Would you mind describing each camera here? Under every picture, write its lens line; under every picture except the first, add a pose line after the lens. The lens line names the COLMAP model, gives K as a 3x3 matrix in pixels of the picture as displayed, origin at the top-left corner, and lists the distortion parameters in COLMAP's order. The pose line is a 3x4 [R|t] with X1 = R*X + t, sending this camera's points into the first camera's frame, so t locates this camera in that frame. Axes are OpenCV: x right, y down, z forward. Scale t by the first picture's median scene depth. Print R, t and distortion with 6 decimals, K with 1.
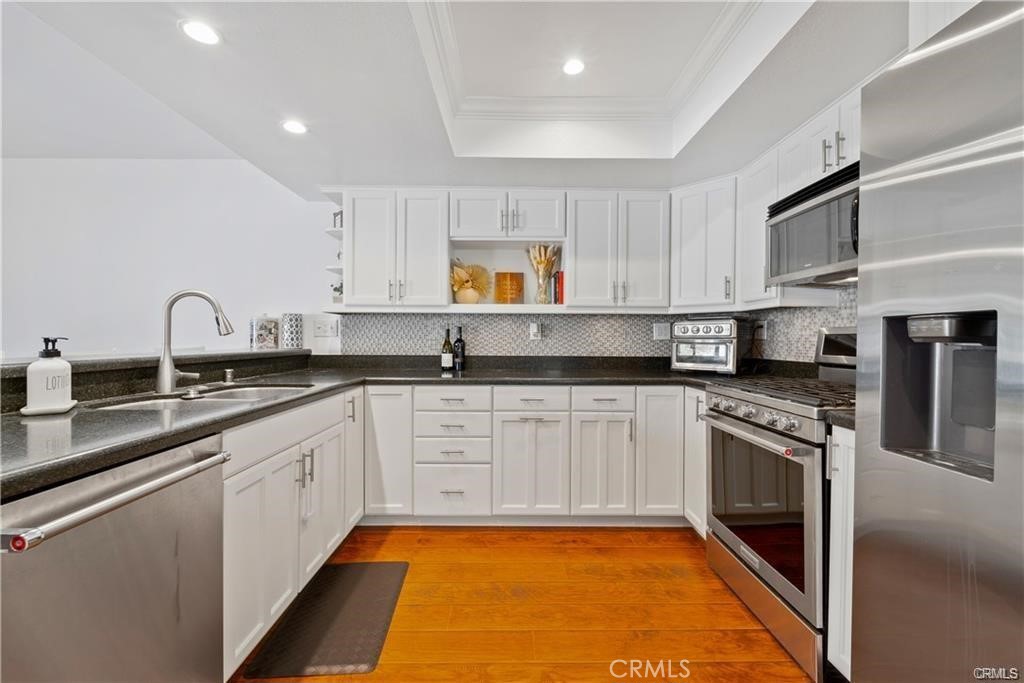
lens RADIAL K [[419.2, 0, 512.1], [0, 419.2, 341.4], [0, 0, 1]] dist [0.001981, -0.000430]
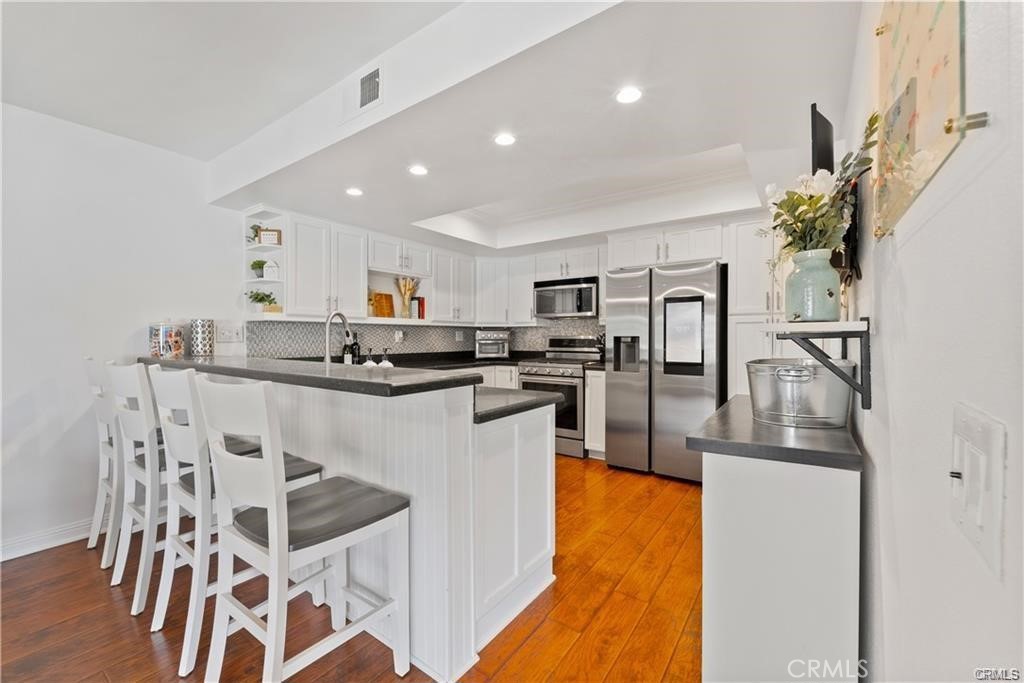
lens RADIAL K [[419.2, 0, 515.7], [0, 419.2, 338.9], [0, 0, 1]] dist [0.001981, -0.000430]
pose [[0.577601, -0.007839, 0.816281, -0.976965], [0.008321, 0.999958, 0.003714, -0.019779], [-0.816277, 0.004647, 0.577643, -0.165017]]
